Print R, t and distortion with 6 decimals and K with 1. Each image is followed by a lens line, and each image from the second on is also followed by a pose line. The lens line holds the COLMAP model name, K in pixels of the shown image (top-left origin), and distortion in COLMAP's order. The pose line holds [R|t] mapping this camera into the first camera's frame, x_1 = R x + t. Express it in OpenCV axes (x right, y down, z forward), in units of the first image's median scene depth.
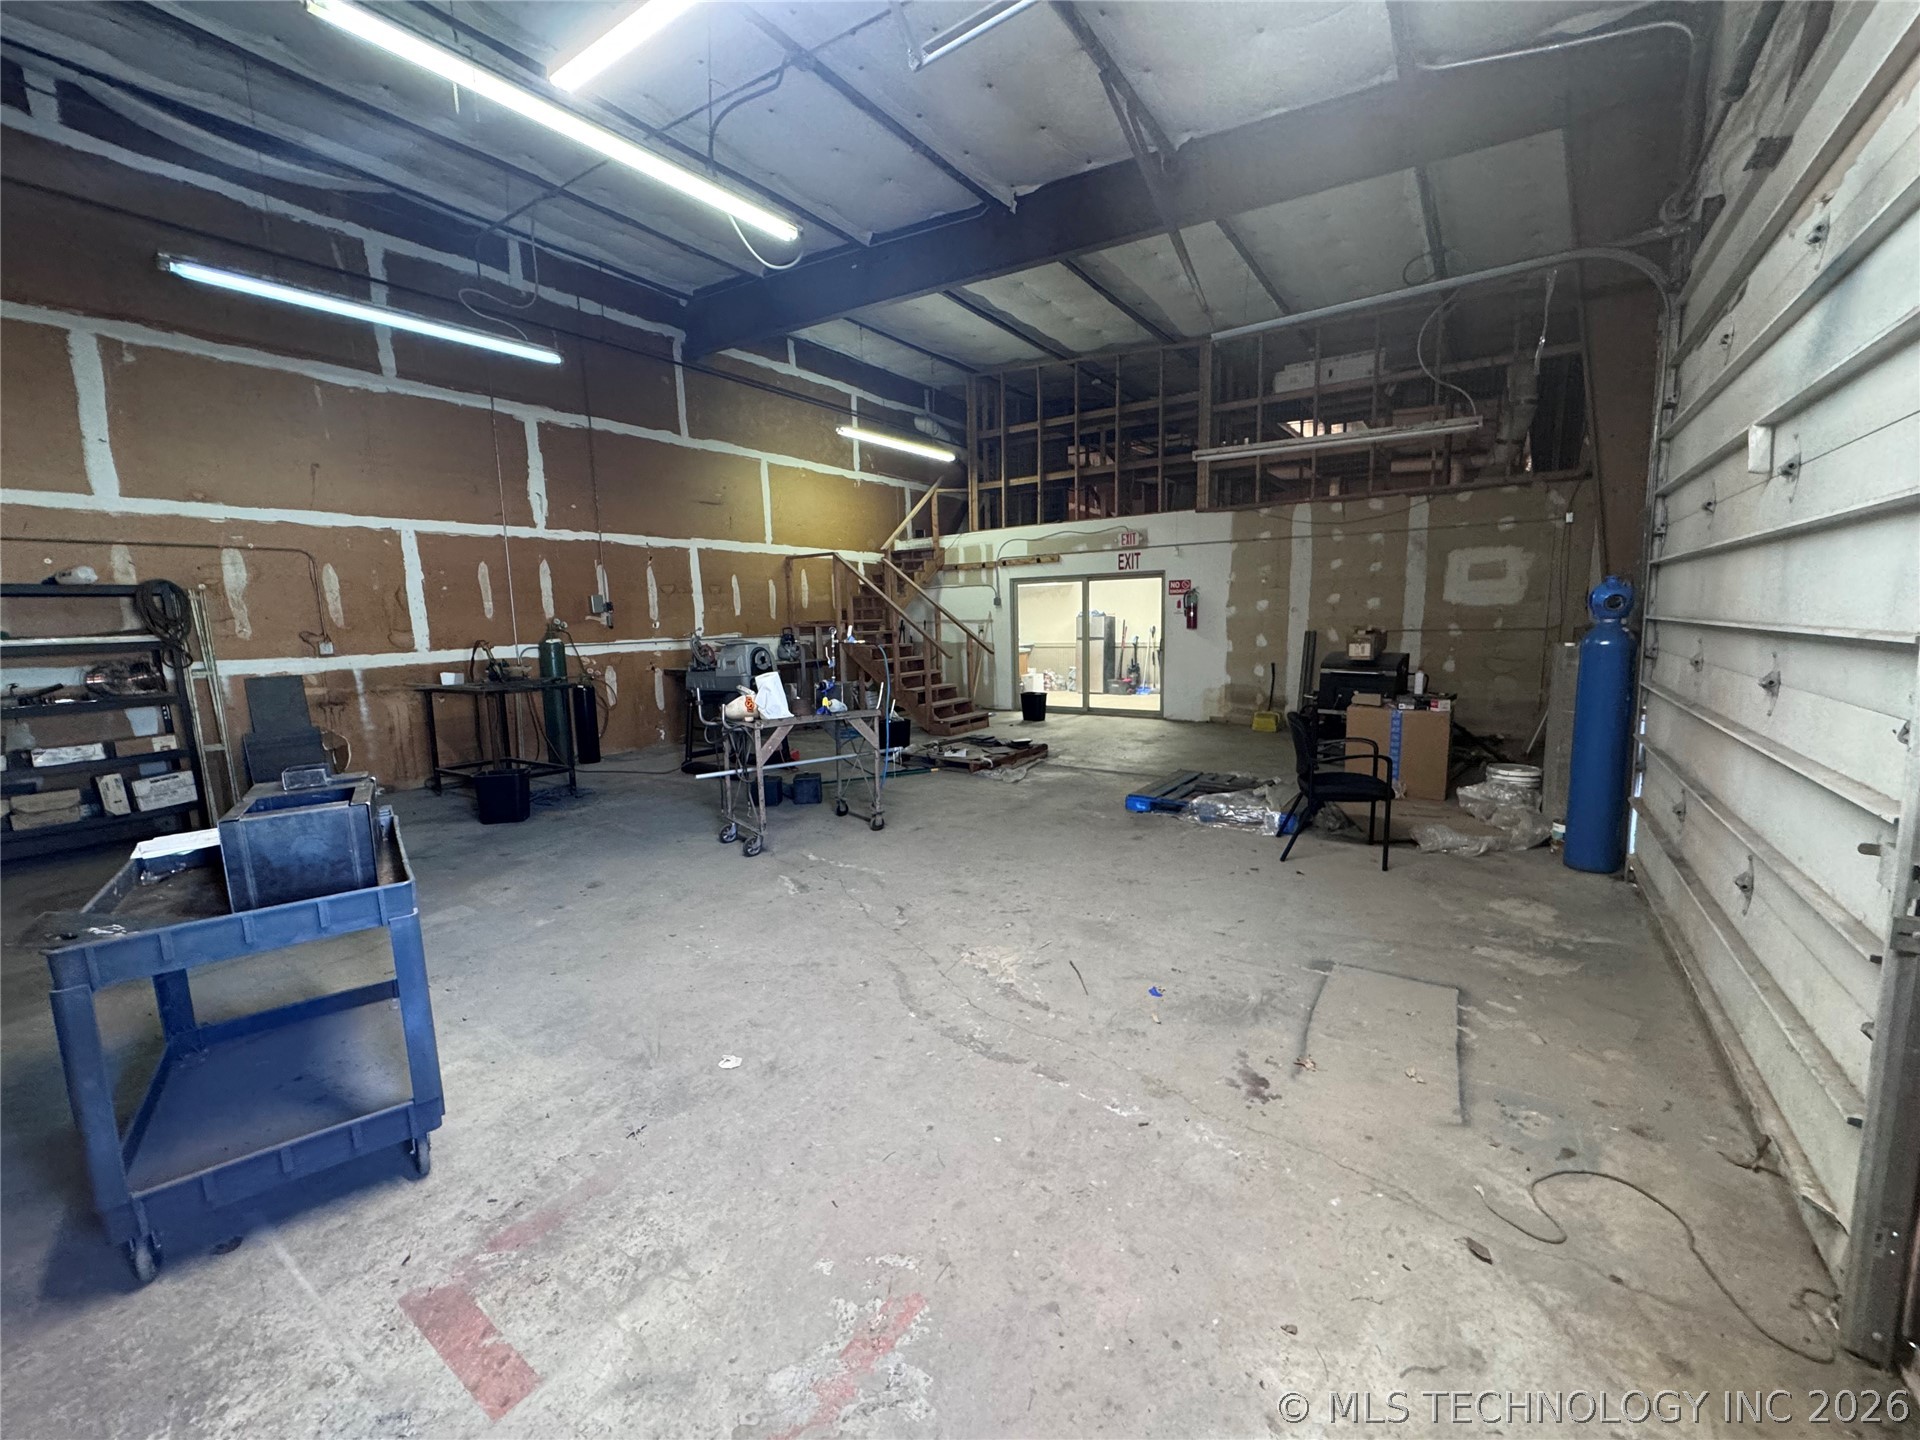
lens RADIAL K [[765.1, 0, 964.9], [0, 765.1, 714.1], [0, 0, 1]] dist [-0.003799, 0.000569]
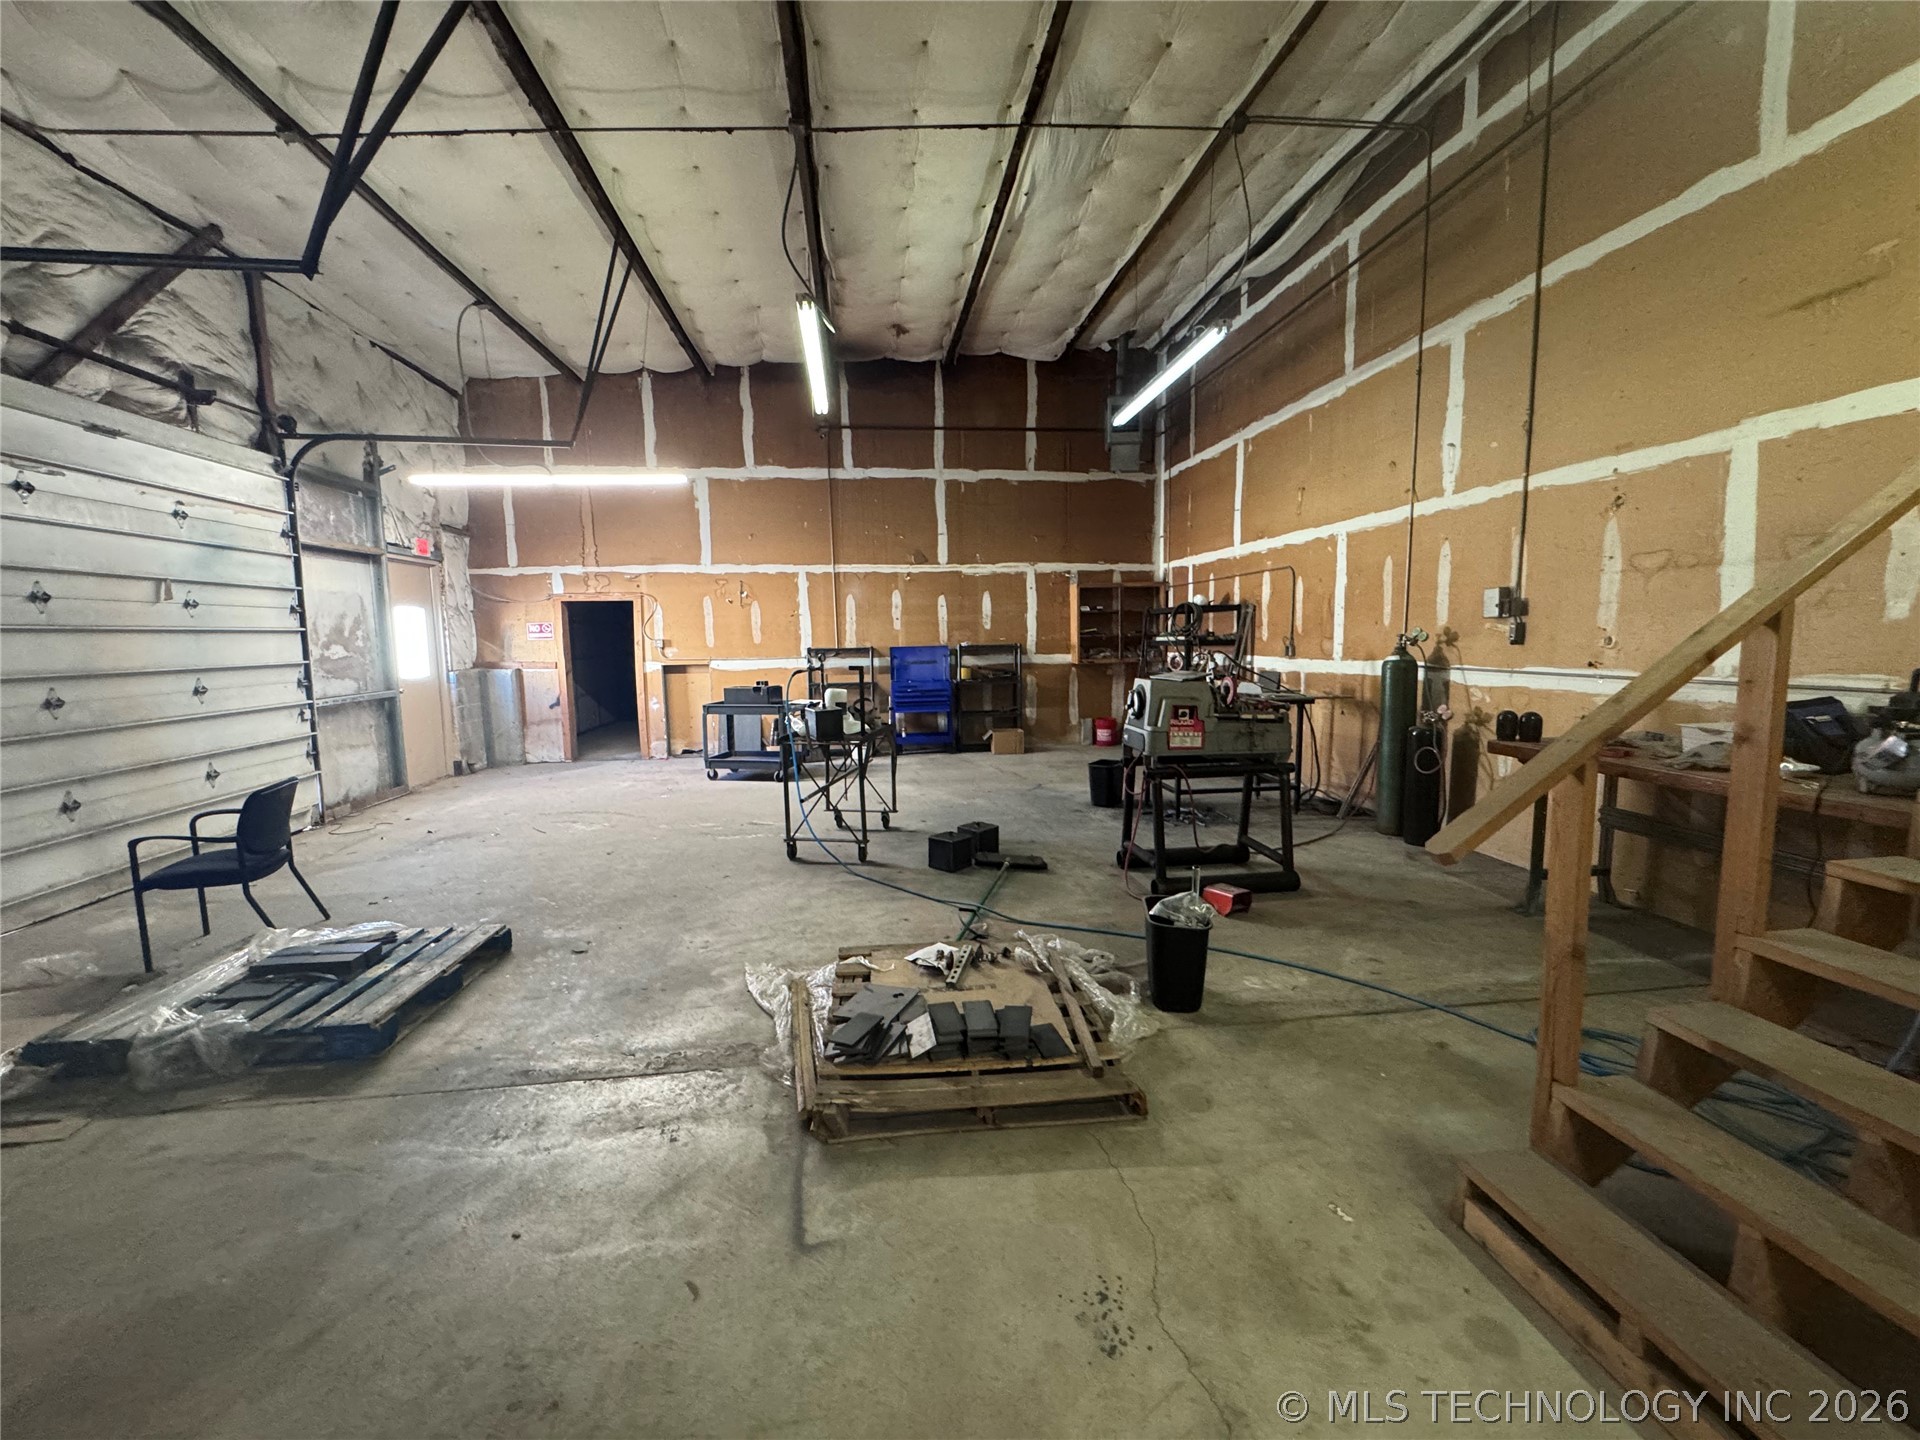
lens RADIAL K [[765.1, 0, 956.4], [0, 765.1, 724.3], [0, 0, 1]] dist [-0.003799, 0.000569]
pose [[-0.752894, 0.110188, -0.648852, 0.277457], [-0.056315, 0.971483, 0.230323, -0.200297], [0.655728, 0.209949, -0.725219, 1.421788]]
